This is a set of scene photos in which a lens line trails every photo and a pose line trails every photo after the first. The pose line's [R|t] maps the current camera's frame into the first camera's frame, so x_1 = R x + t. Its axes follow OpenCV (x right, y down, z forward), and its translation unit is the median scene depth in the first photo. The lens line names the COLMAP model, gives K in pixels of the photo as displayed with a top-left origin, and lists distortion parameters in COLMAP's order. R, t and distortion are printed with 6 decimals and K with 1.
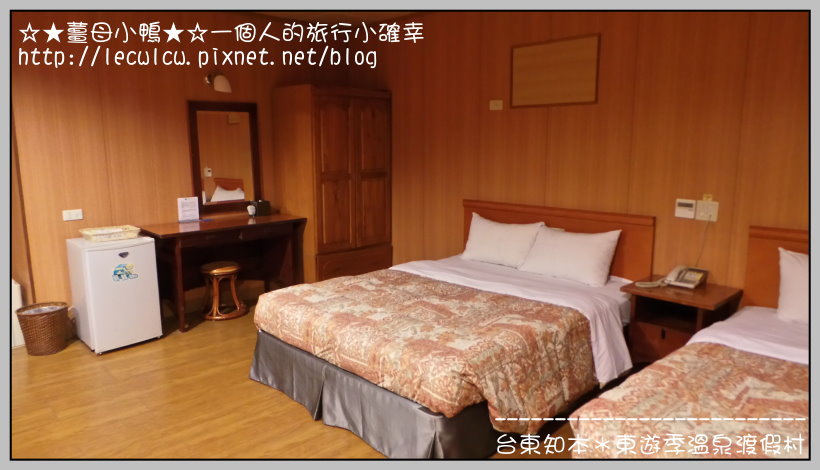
lens RADIAL K [[545.6, 0, 410.0], [0, 545.6, 235.0], [0, 0, 1]] dist [-0.034365, 0.001990]
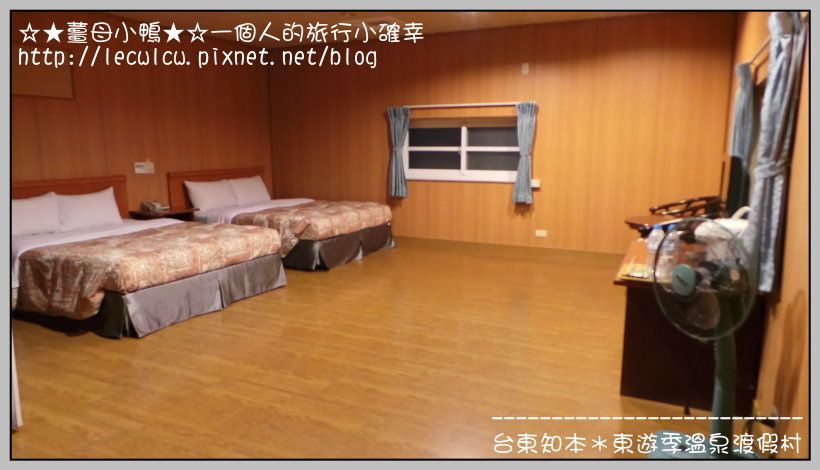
lens RADIAL K [[545.6, 0, 410.0], [0, 545.6, 235.0], [0, 0, 1]] dist [-0.034365, 0.001990]
pose [[-0.325773, -0.156391, 0.932423, -1.390316], [0.156231, 0.963761, 0.216232, -0.080022], [-0.932450, 0.216116, -0.289535, 0.736635]]
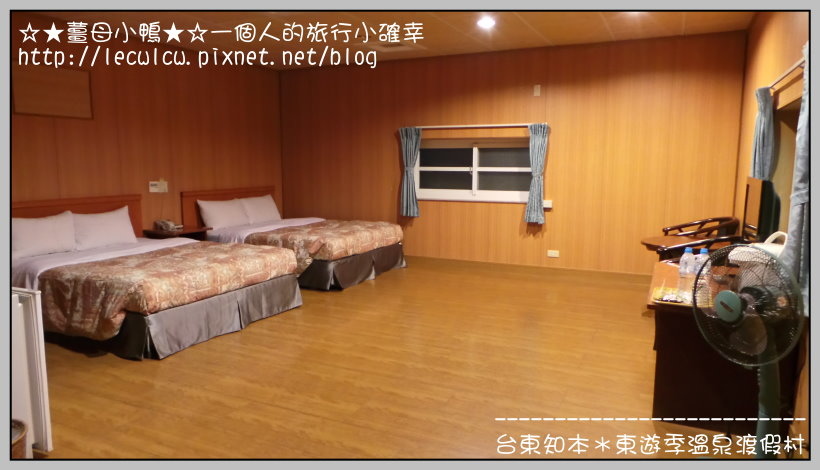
lens RADIAL K [[545.6, 0, 410.0], [0, 545.6, 235.0], [0, 0, 1]] dist [-0.034365, 0.001990]
pose [[-0.324632, -0.126827, 0.937299, -1.374423], [0.152758, 0.970929, 0.184286, -0.093150], [-0.933423, 0.203005, -0.295821, 0.775295]]
